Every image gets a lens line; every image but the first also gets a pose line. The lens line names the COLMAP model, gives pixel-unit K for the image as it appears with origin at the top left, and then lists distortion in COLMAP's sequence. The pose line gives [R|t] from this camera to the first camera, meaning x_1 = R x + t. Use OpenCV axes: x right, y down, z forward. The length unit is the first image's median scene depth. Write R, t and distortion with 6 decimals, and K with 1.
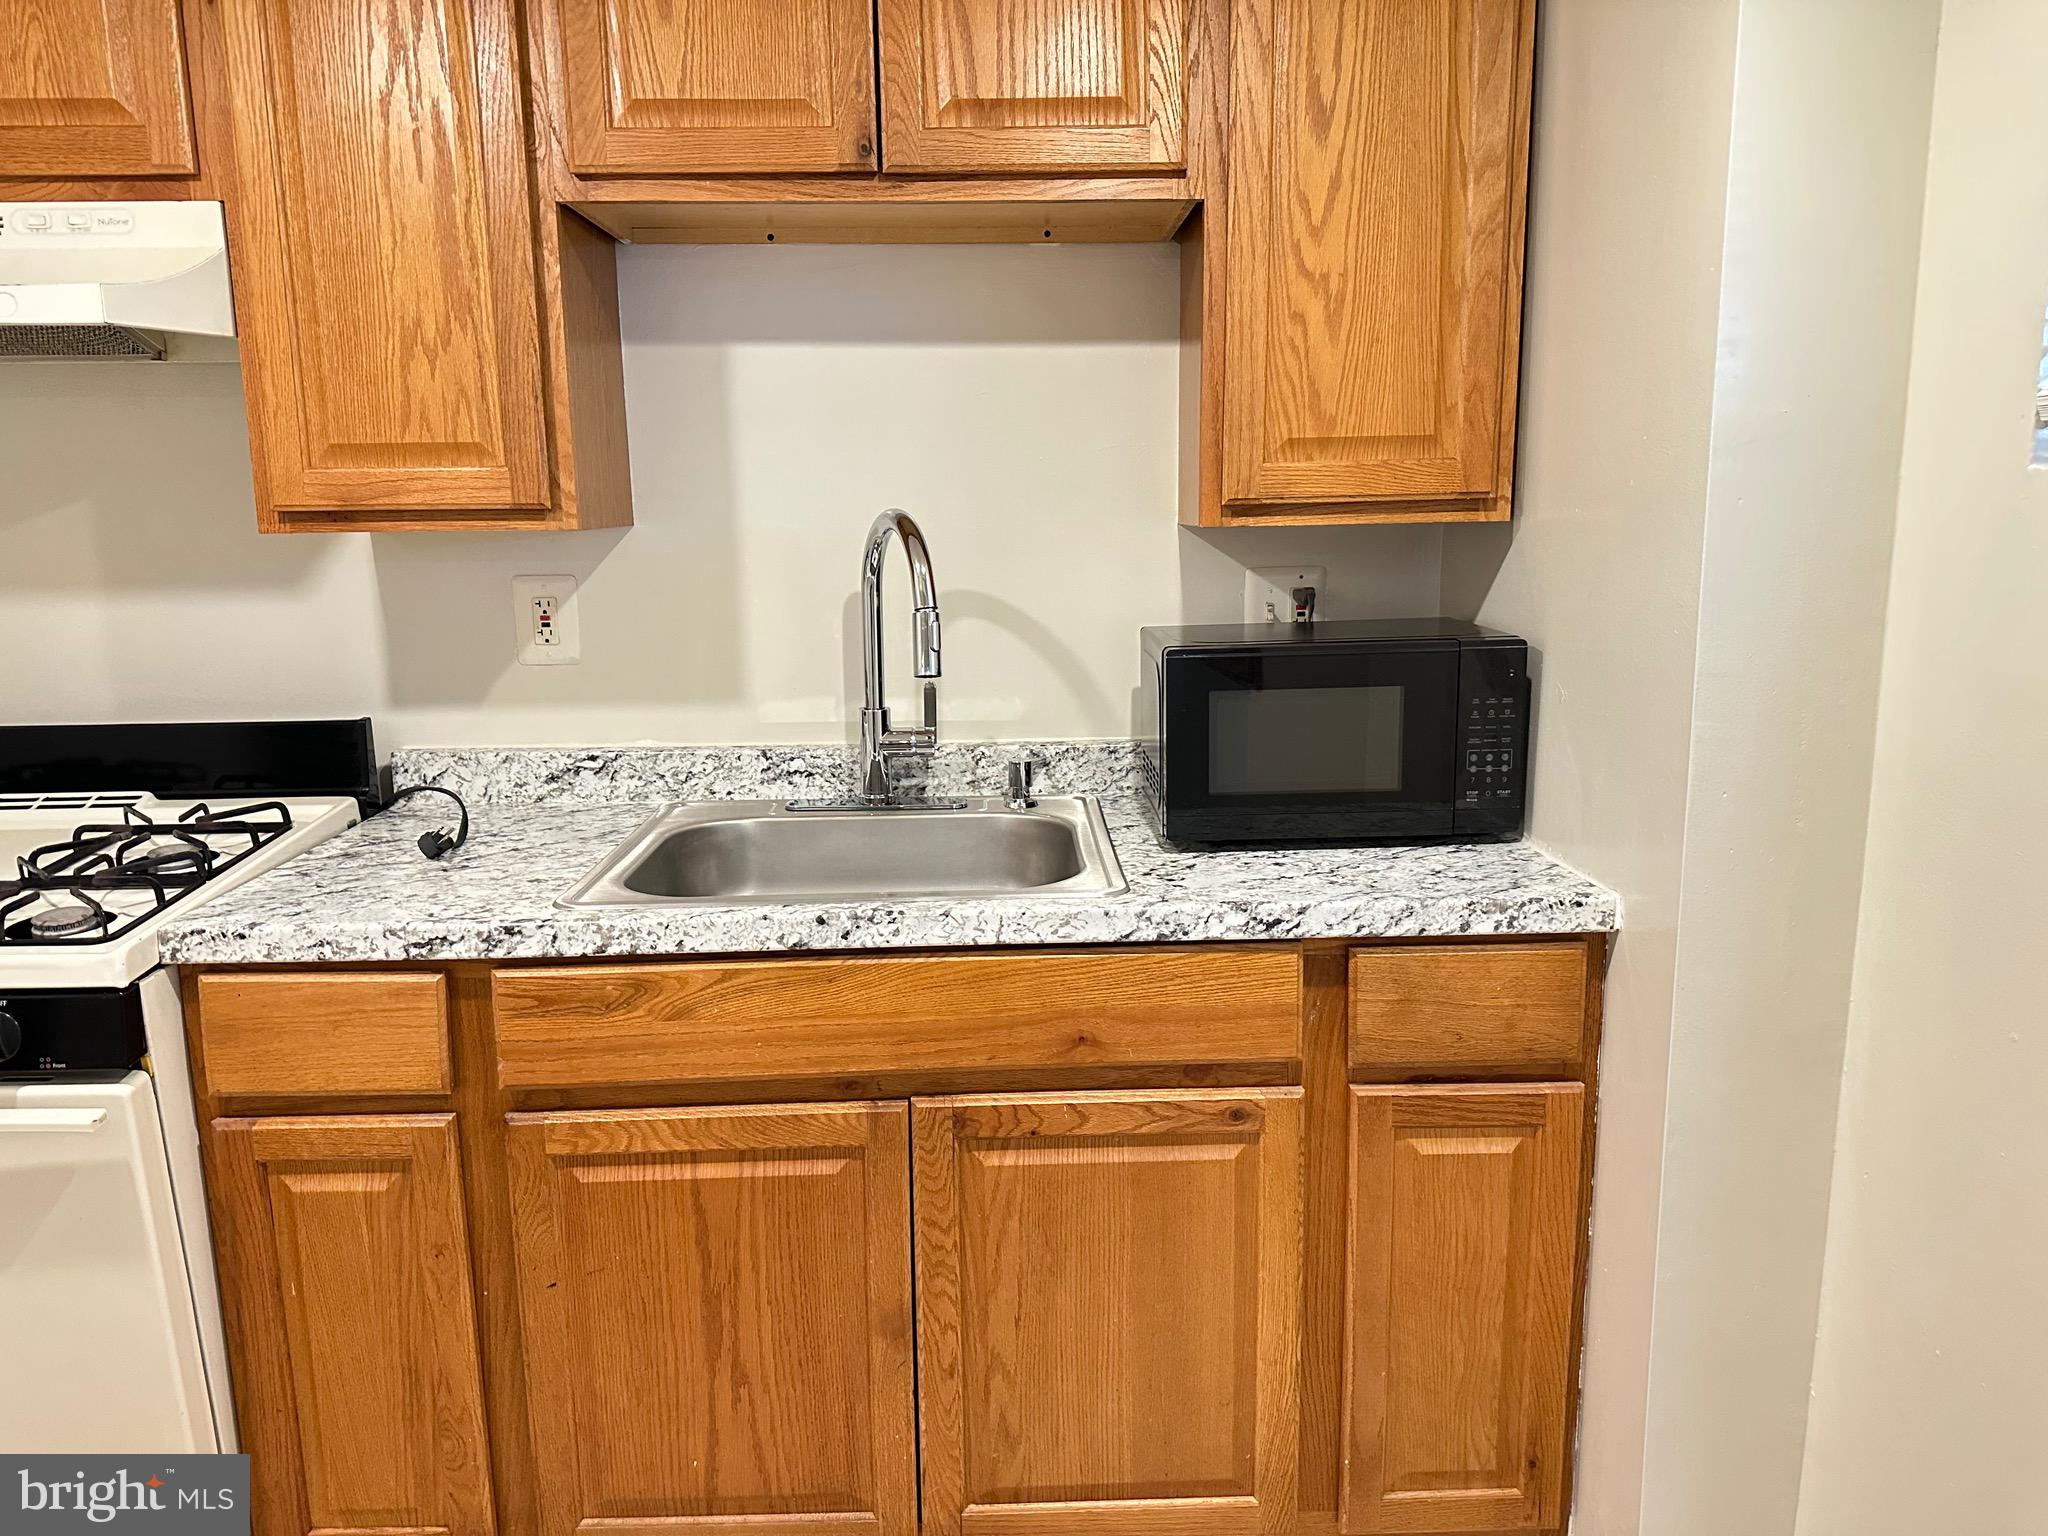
lens RADIAL K [[1433.3, 0, 1032.1], [0, 1433.3, 771.1], [0, 0, 1]] dist [0.122845, -0.209251]
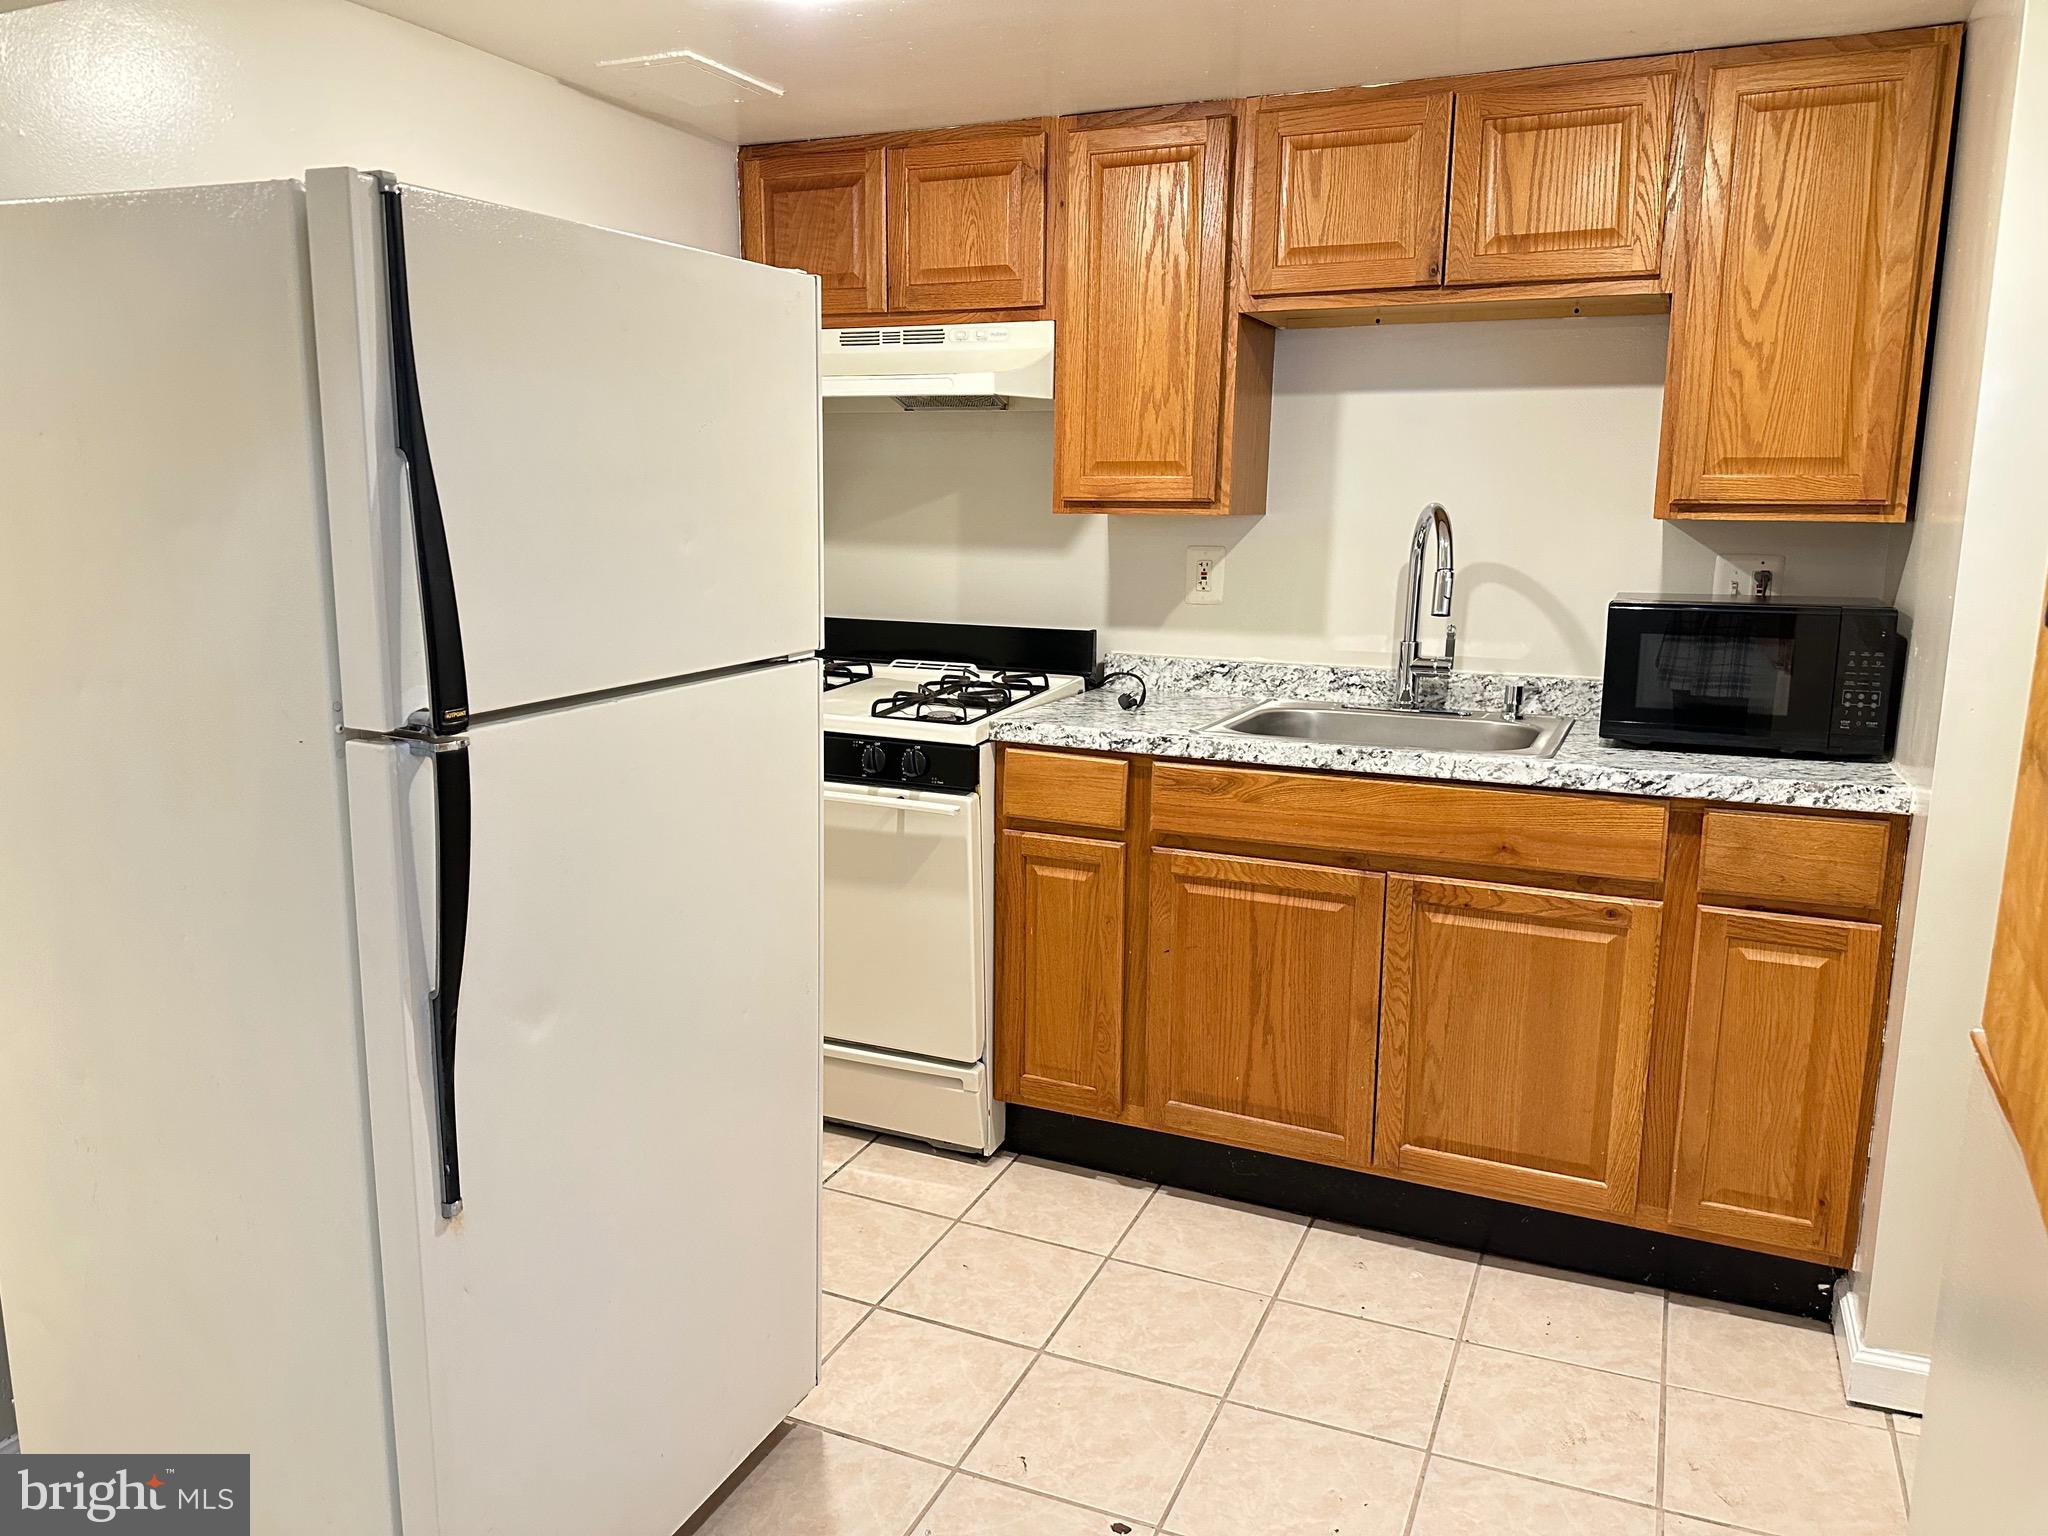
lens RADIAL K [[1433.3, 0, 1032.1], [0, 1433.3, 771.1], [0, 0, 1]] dist [0.122845, -0.209251]
pose [[0.900261, 0.100230, -0.423655, 0.215202], [-0.102578, 0.994574, 0.017323, 0.122005], [0.423093, 0.027862, 0.905658, -0.584123]]
